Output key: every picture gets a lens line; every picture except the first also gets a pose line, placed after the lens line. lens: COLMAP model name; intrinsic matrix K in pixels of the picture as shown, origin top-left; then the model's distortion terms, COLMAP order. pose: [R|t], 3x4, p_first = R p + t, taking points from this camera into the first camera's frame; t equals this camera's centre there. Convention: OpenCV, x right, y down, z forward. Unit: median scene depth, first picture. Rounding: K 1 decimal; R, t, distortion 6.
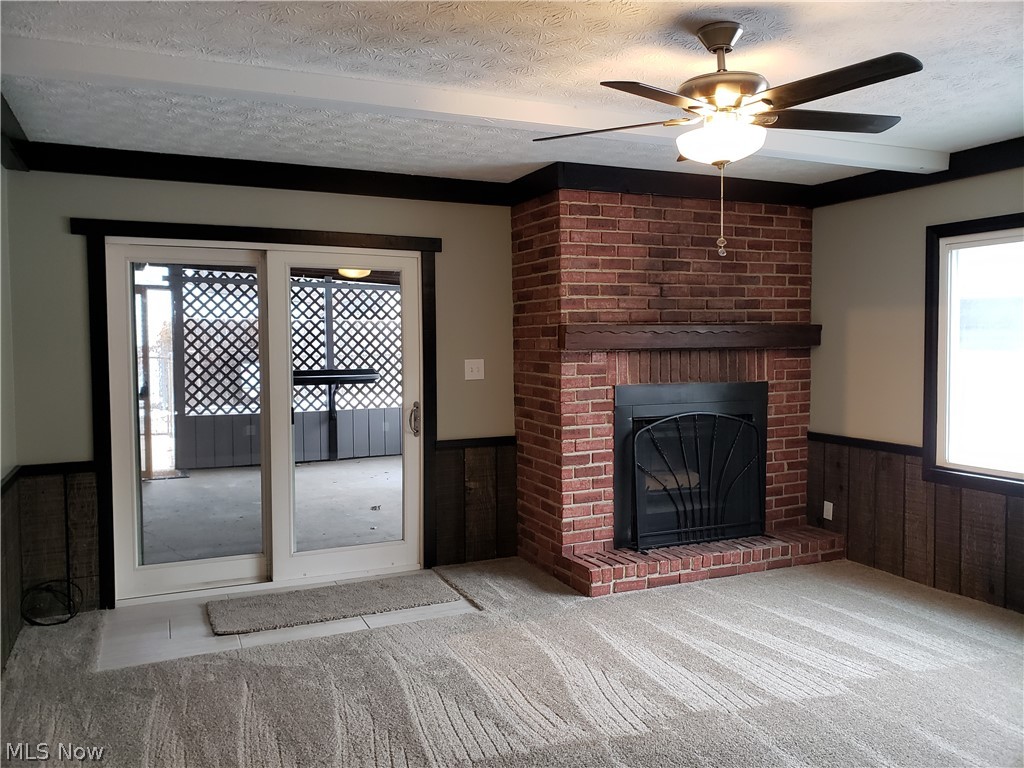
lens RADIAL K [[793.4, 0, 510.4], [0, 793.4, 383.9], [0, 0, 1]] dist [0.025012, -0.018238]
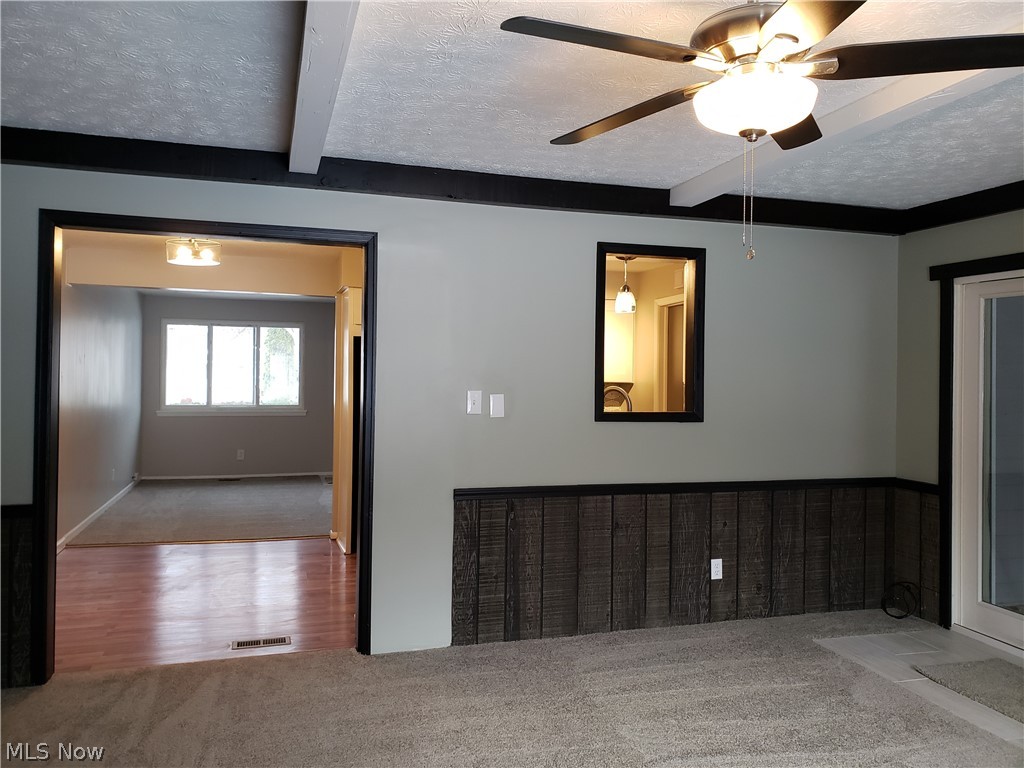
lens RADIAL K [[793.4, 0, 511.9], [0, 793.4, 377.2], [0, 0, 1]] dist [0.025012, -0.018238]
pose [[-0.117193, 0.017128, -0.992961, 0.627045], [-0.074408, 0.996889, 0.025978, -0.035742], [0.990318, 0.076929, -0.115554, 0.539881]]
